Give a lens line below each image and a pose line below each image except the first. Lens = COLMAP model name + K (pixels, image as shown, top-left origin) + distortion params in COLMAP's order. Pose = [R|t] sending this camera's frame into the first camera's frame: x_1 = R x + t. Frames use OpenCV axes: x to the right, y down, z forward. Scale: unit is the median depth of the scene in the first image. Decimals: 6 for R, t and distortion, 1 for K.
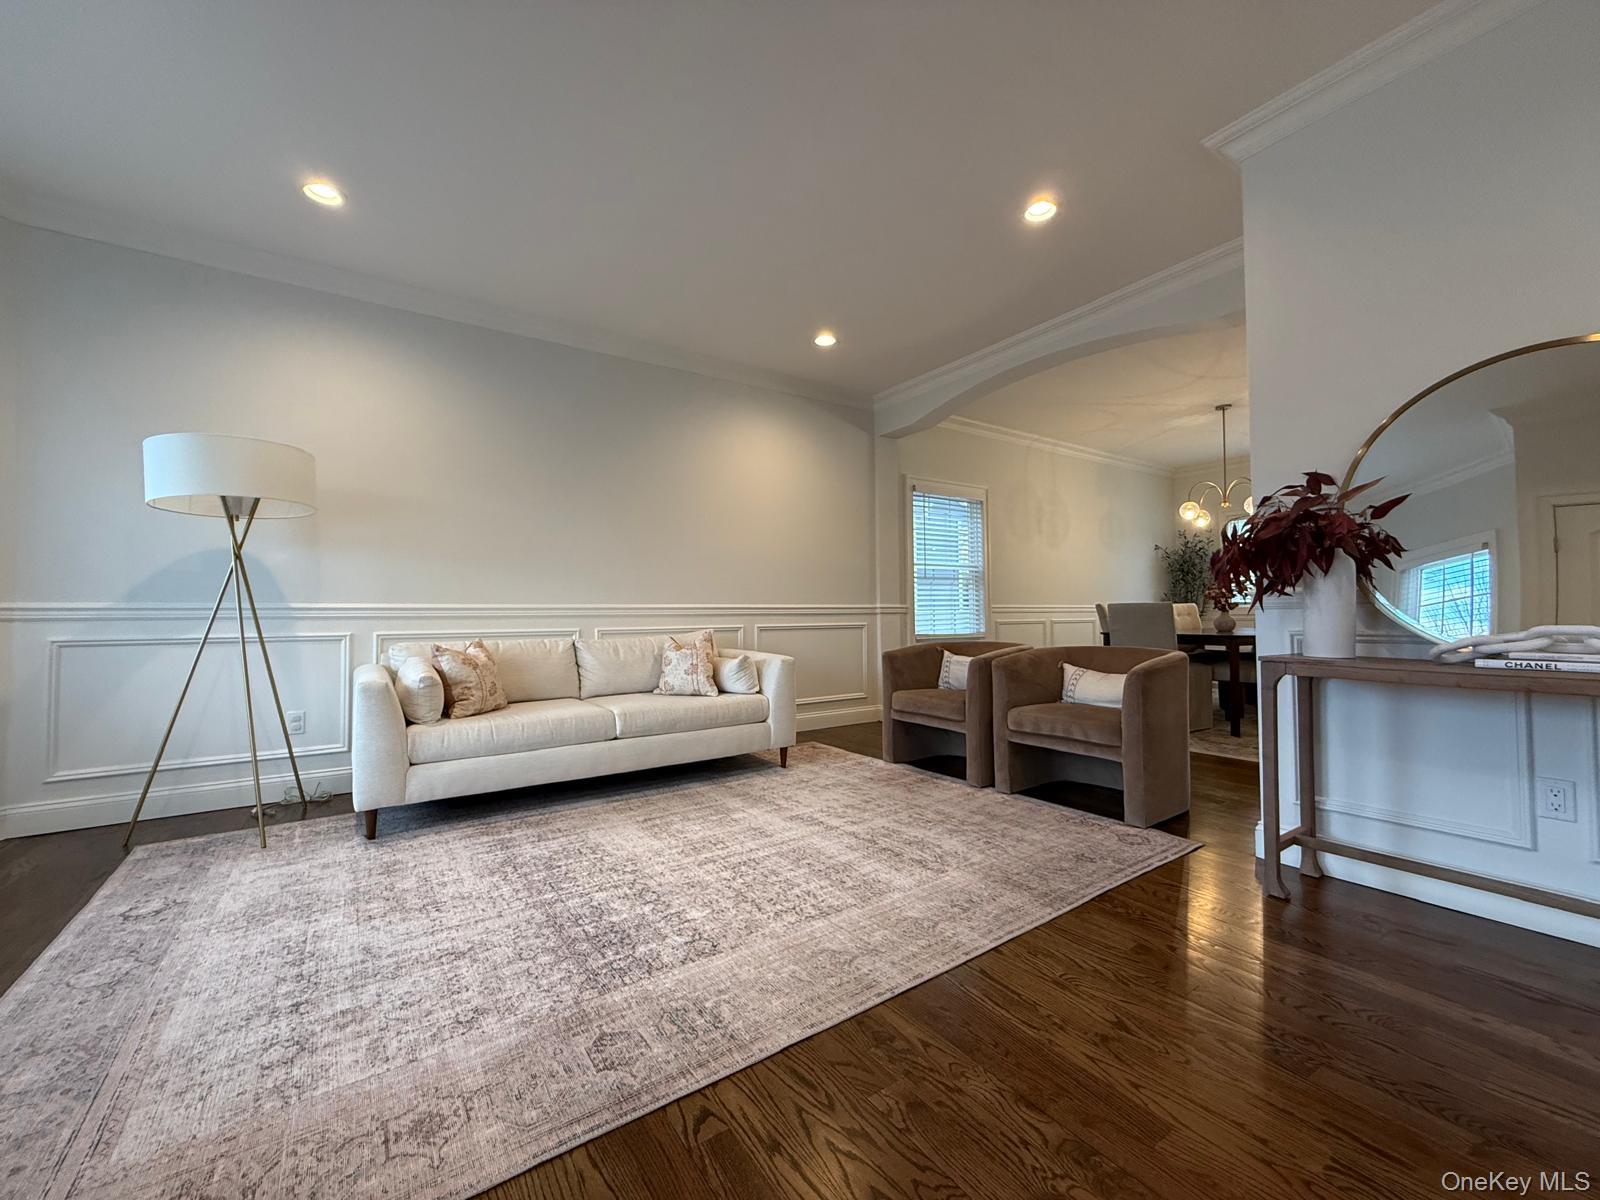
lens RADIAL K [[637.4, 0, 795.1], [0, 637.4, 600.7], [0, 0, 1]] dist [-0.000189, -0.000450]
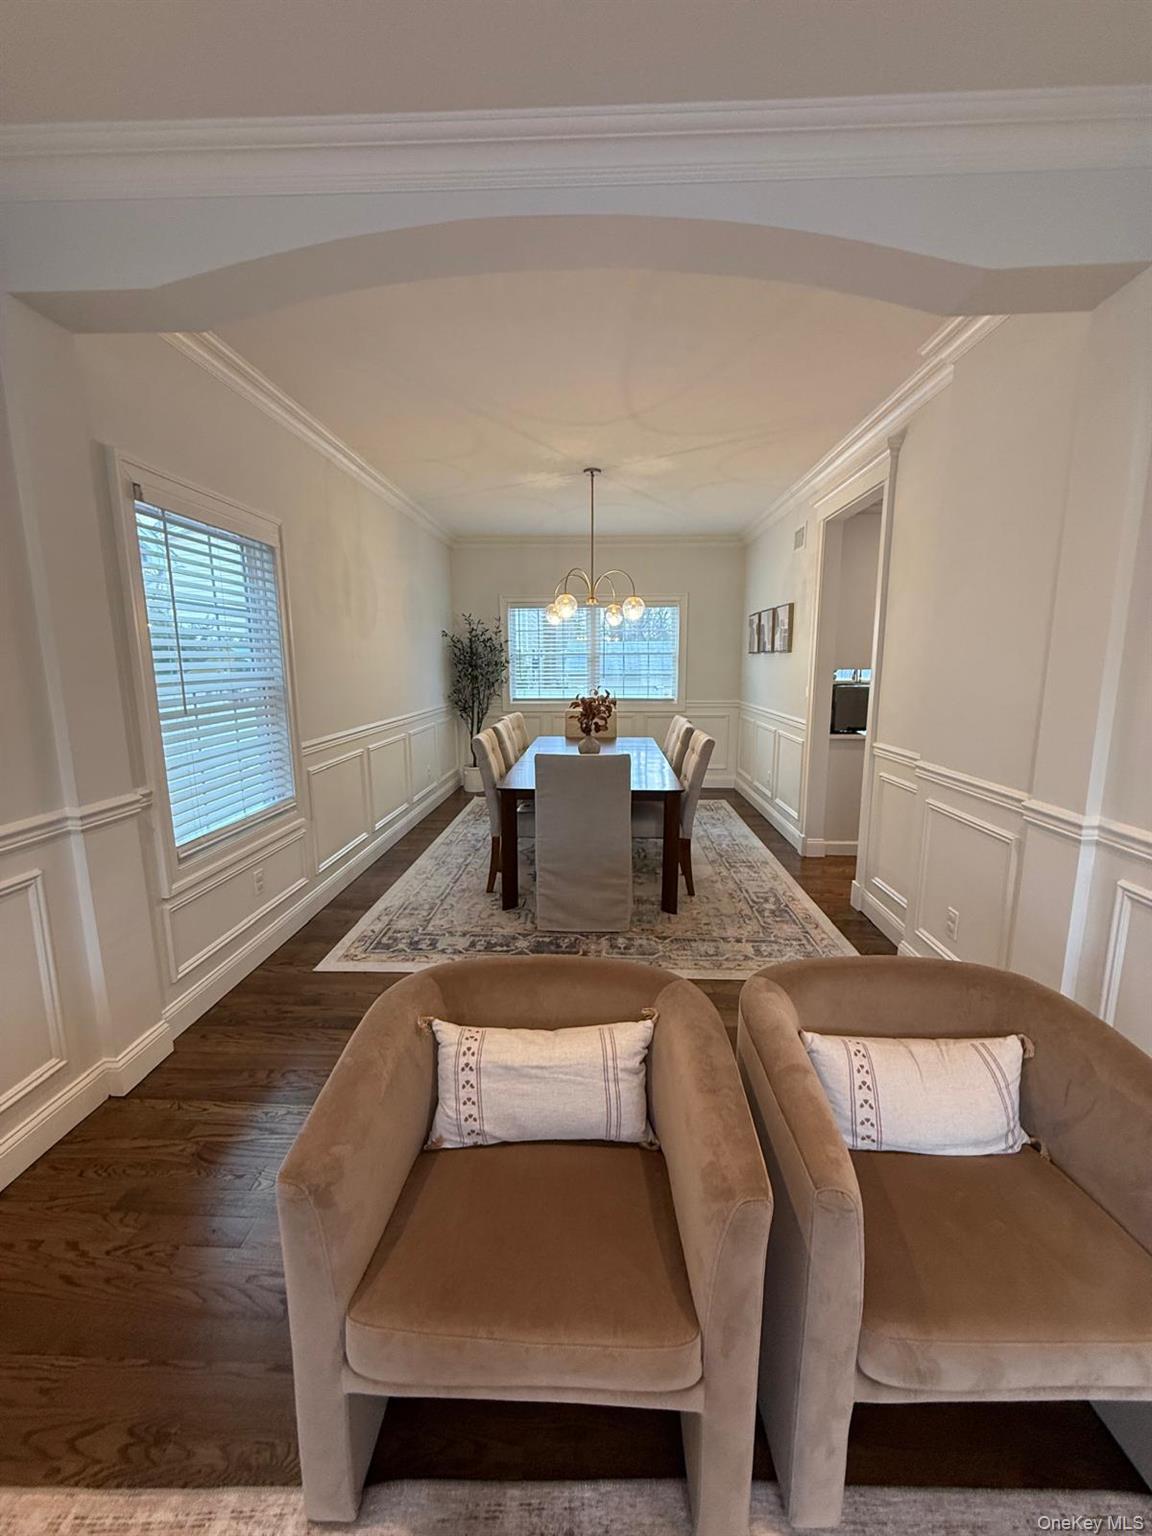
lens RADIAL K [[611.9, 0, 577.4], [0, 611.9, 763.1], [0, 0, 1]] dist [-0.000189, -0.000450]
pose [[0.593378, -0.123735, 0.795357, 0.064108], [-0.021083, 0.985386, 0.169027, -0.191920], [-0.804648, -0.117066, 0.582098, 1.295011]]
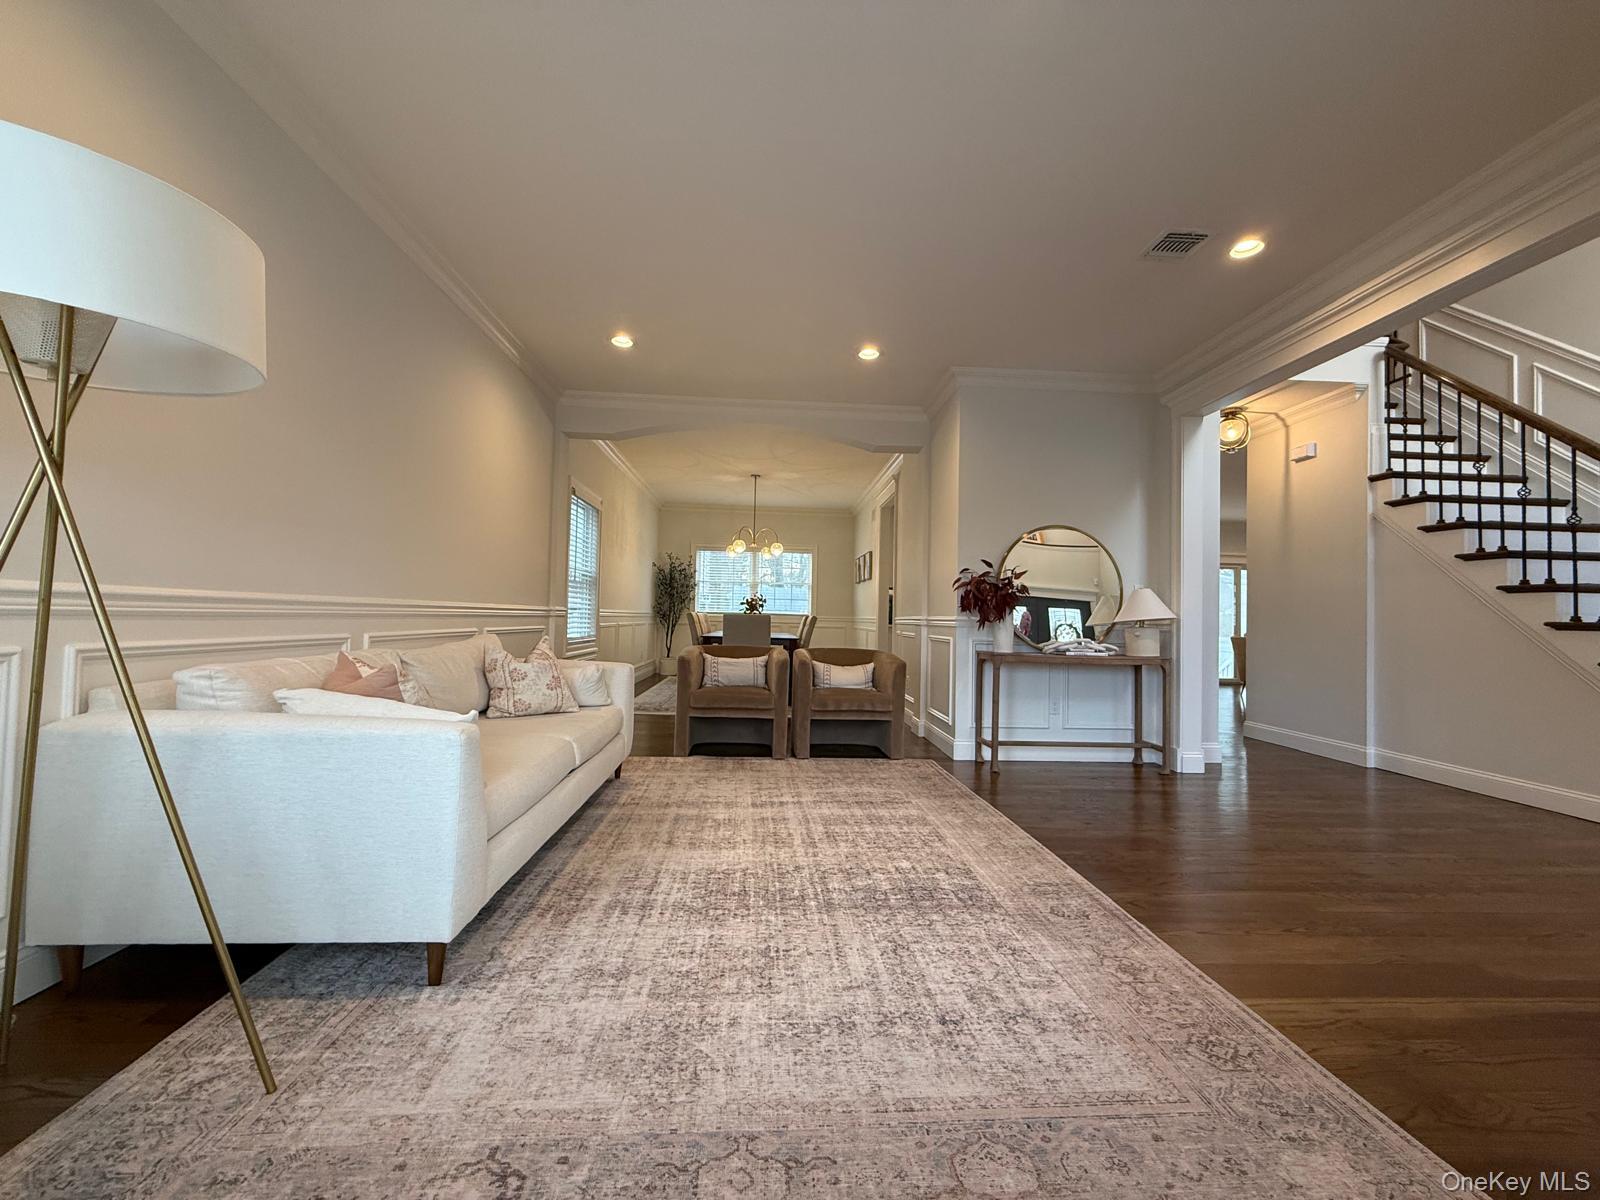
lens RADIAL K [[637.4, 0, 798.8], [0, 637.4, 599.7], [0, 0, 1]] dist [-0.000189, -0.000450]
pose [[0.513677, 0.048113, 0.856634, -1.136606], [-0.049964, 0.998410, -0.026116, 0.003783], [-0.856528, -0.029386, 0.515264, 0.440887]]
